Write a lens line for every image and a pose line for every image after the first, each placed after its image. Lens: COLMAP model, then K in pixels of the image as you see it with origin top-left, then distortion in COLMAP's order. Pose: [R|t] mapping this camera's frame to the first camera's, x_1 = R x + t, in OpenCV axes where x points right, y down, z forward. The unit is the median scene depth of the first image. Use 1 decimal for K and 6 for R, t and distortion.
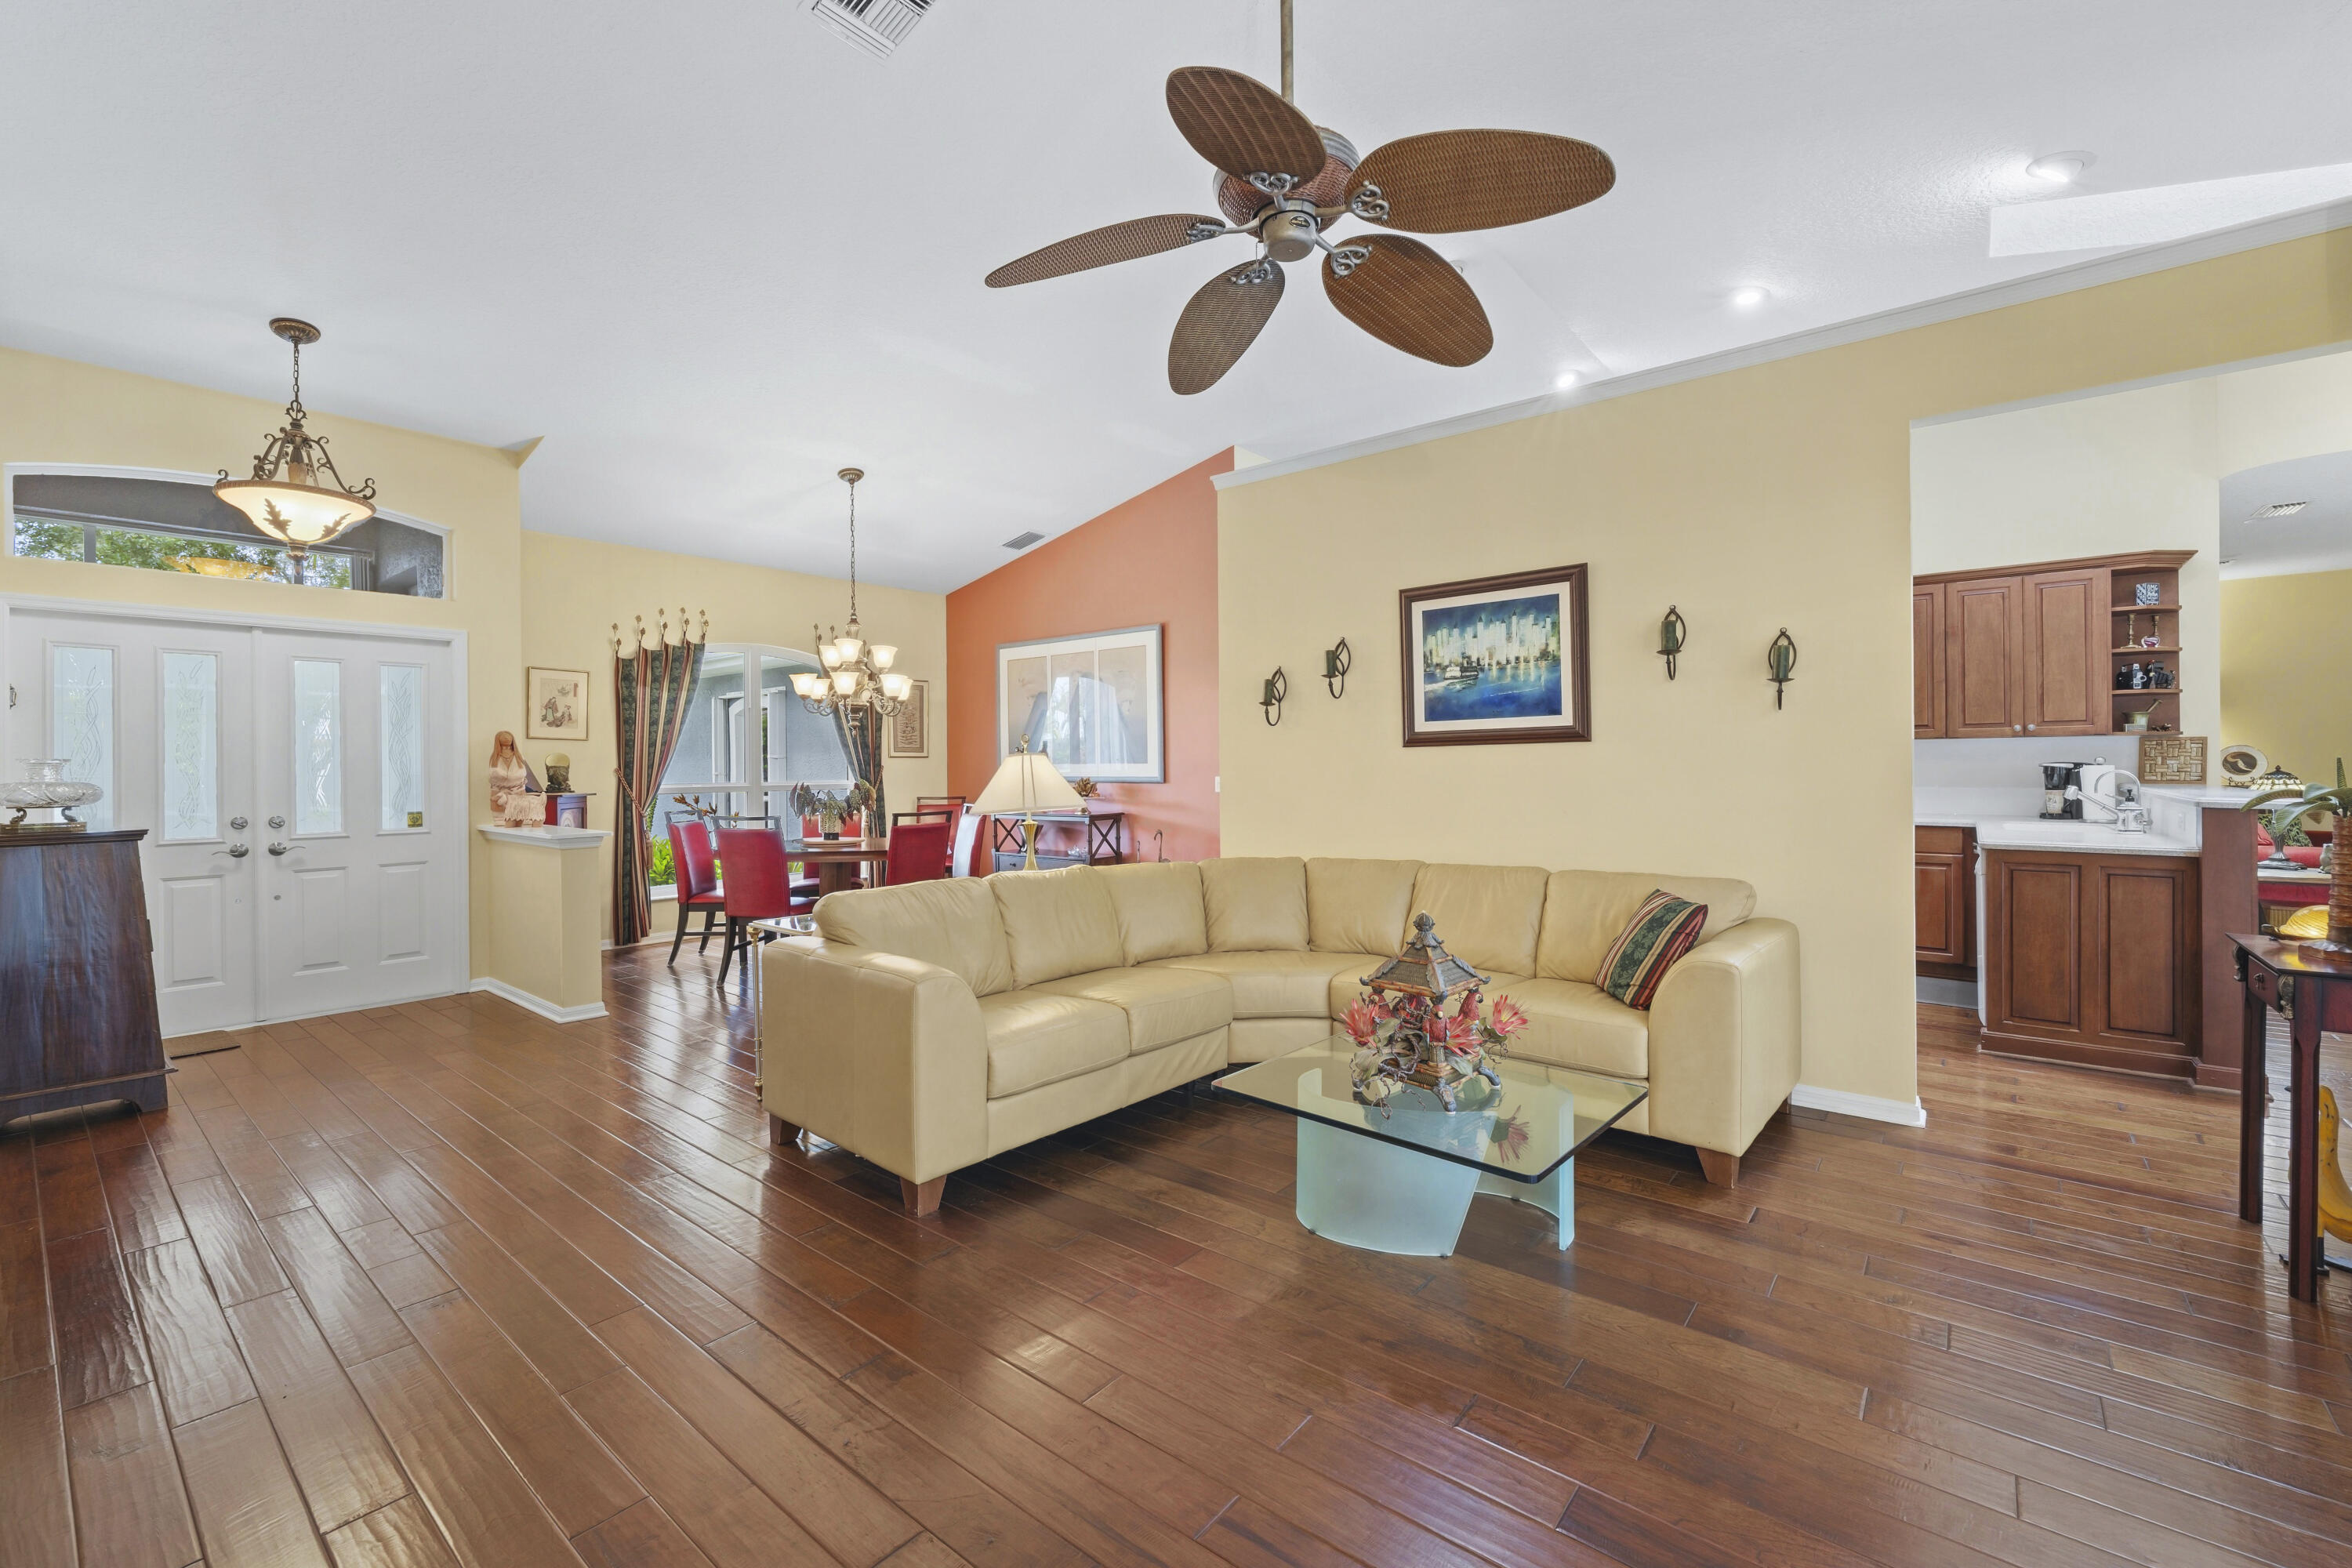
lens RADIAL K [[961.2, 0, 1189.7], [0, 961.2, 766.9], [0, 0, 1]] dist [-0.003119, 0.000010]
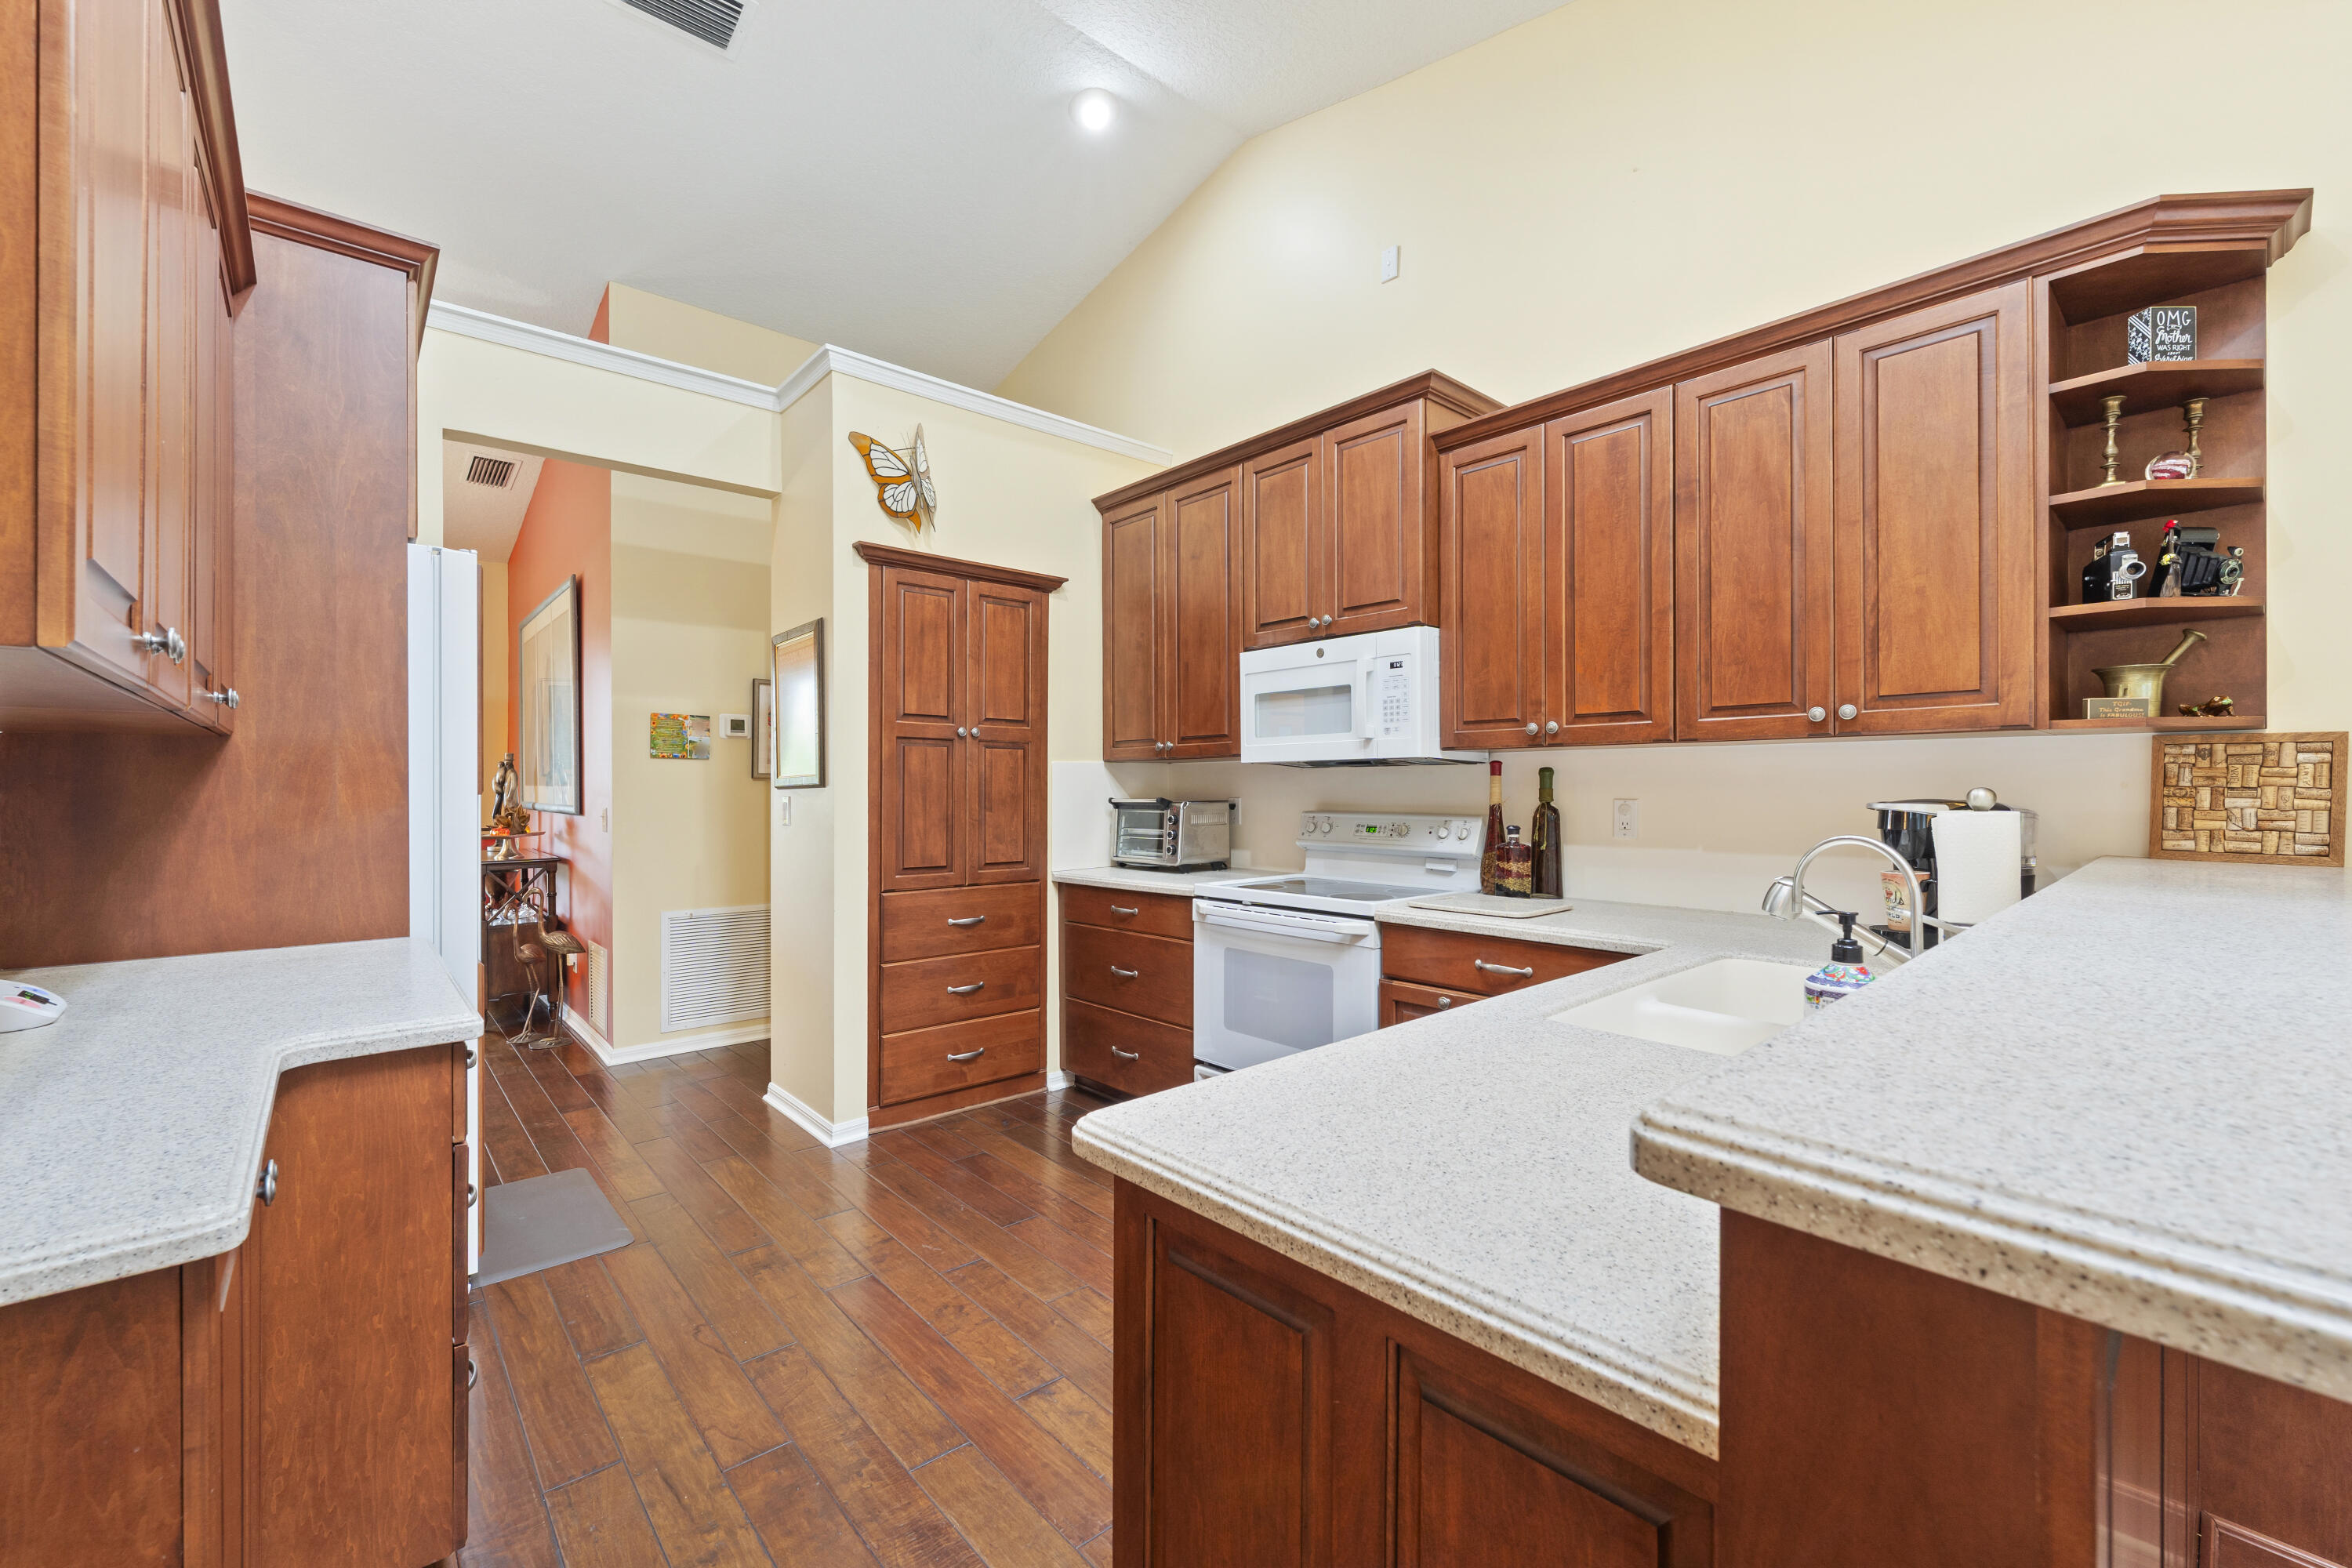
lens RADIAL K [[961.2, 0, 1167.7], [0, 961.2, 787.0], [0, 0, 1]] dist [-0.003119, 0.000010]
pose [[0.984947, 0.005816, -0.172759, 0.685969], [-0.006185, 0.999980, -0.001602, -0.007950], [0.172746, 0.002646, 0.984963, 0.573414]]
